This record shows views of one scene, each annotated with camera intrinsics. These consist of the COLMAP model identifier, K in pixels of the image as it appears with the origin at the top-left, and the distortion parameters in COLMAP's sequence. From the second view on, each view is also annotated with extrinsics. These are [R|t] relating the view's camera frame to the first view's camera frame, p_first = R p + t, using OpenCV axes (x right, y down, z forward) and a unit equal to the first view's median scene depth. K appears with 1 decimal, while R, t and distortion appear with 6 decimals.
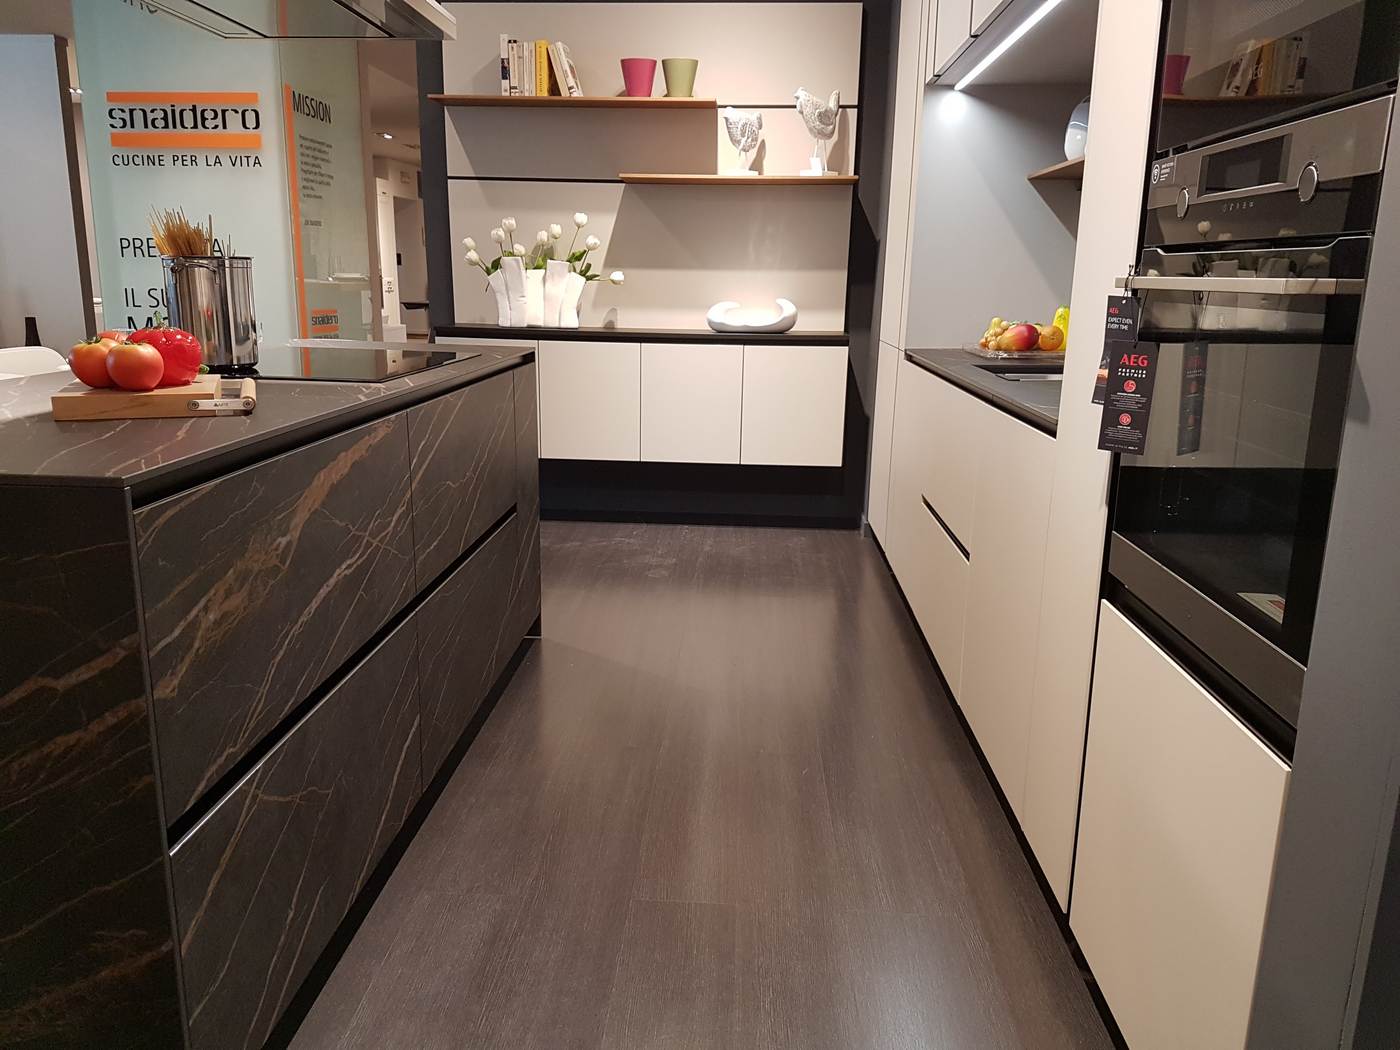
lens RADIAL K [[1085.1, 0, 667.7], [0, 1085.1, 535.0], [0, 0, 1]] dist [0.084356, -0.149336]
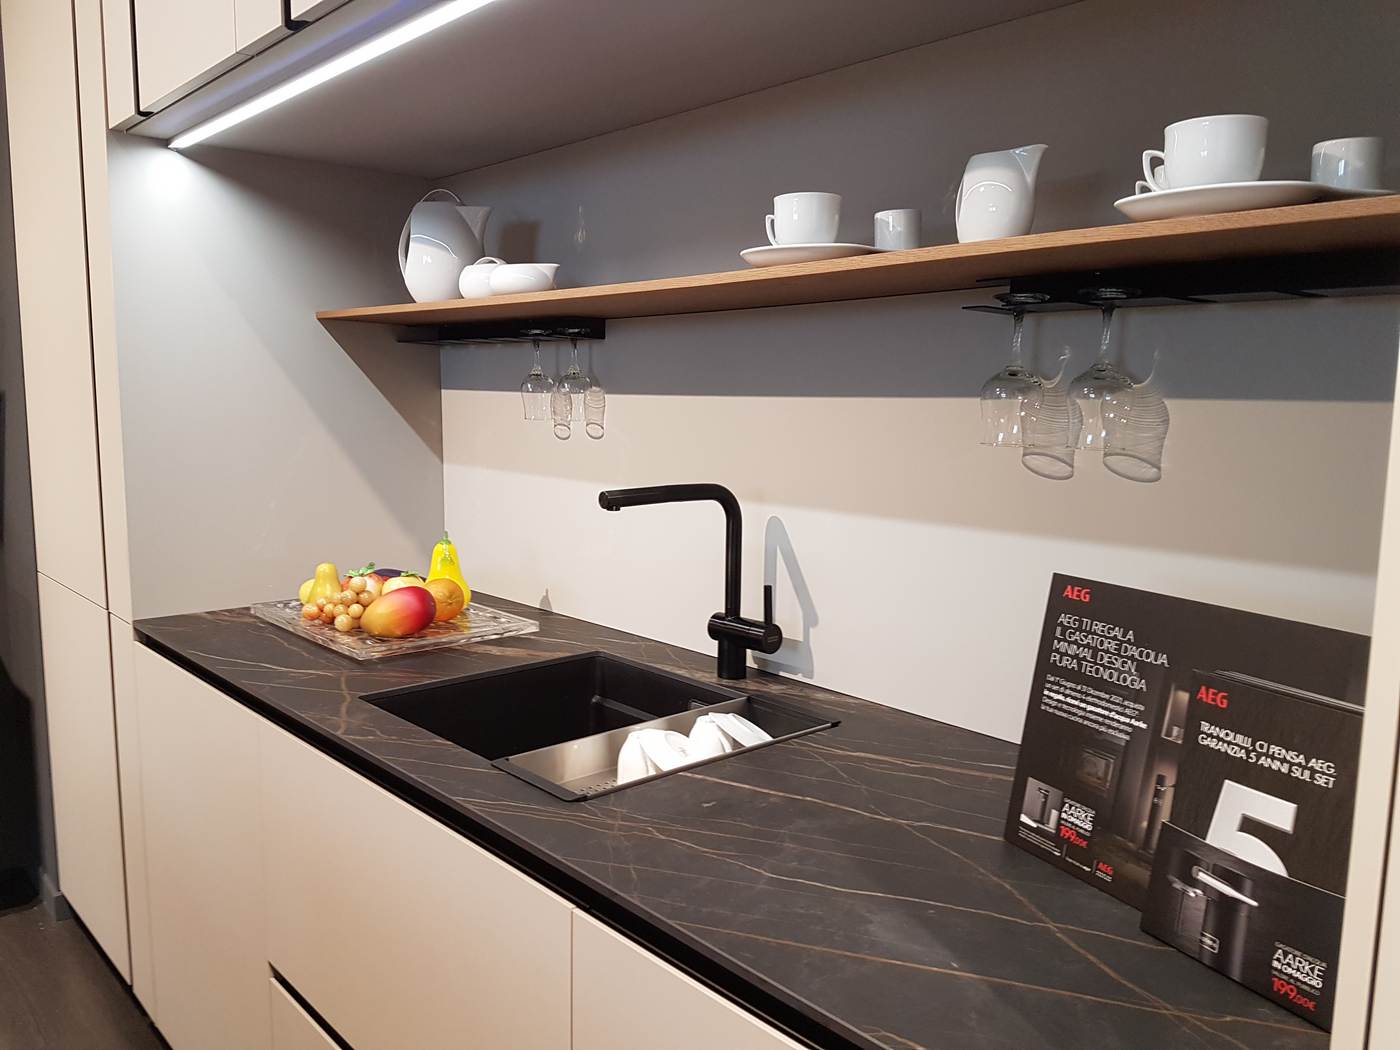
lens RADIAL K [[1085.1, 0, 685.9], [0, 1085.1, 546.1], [0, 0, 1]] dist [0.084356, -0.149336]
pose [[0.699913, -0.098945, 0.707341, 0.028997], [0.161616, 0.986611, -0.021908, -0.121542], [-0.695702, 0.129651, 0.706533, 0.355141]]
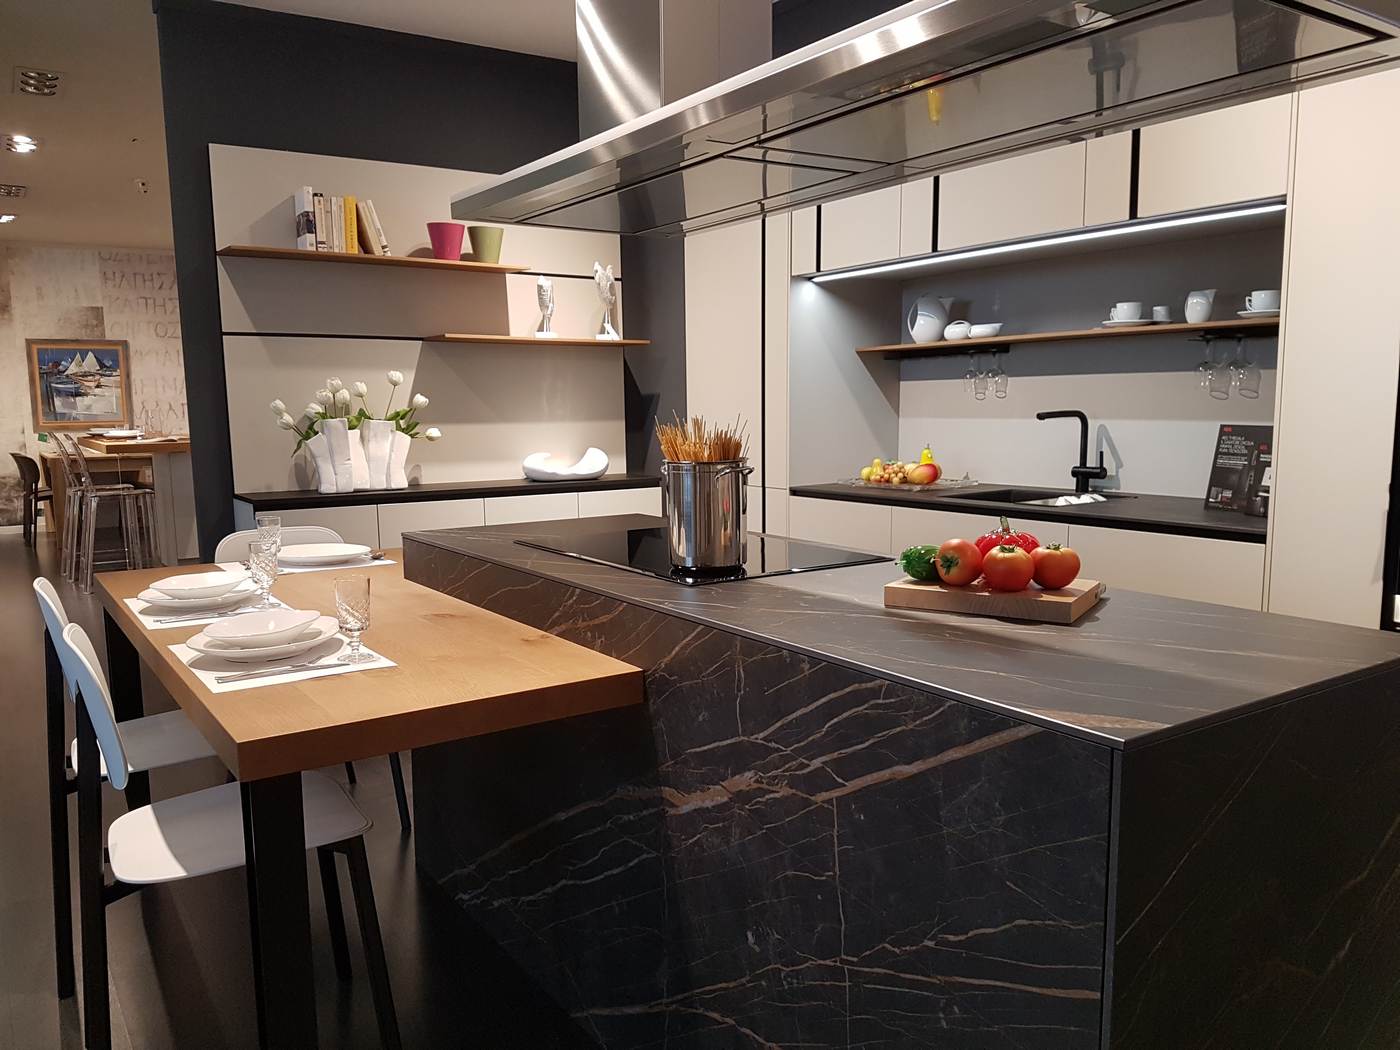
lens RADIAL K [[1085.1, 0, 674.4], [0, 1085.1, 550.3], [0, 0, 1]] dist [0.084356, -0.149336]
pose [[0.801380, -0.107792, 0.588363, -0.470391], [0.164953, 0.985312, -0.044158, -0.056153], [-0.574962, 0.132440, 0.807390, 0.101792]]
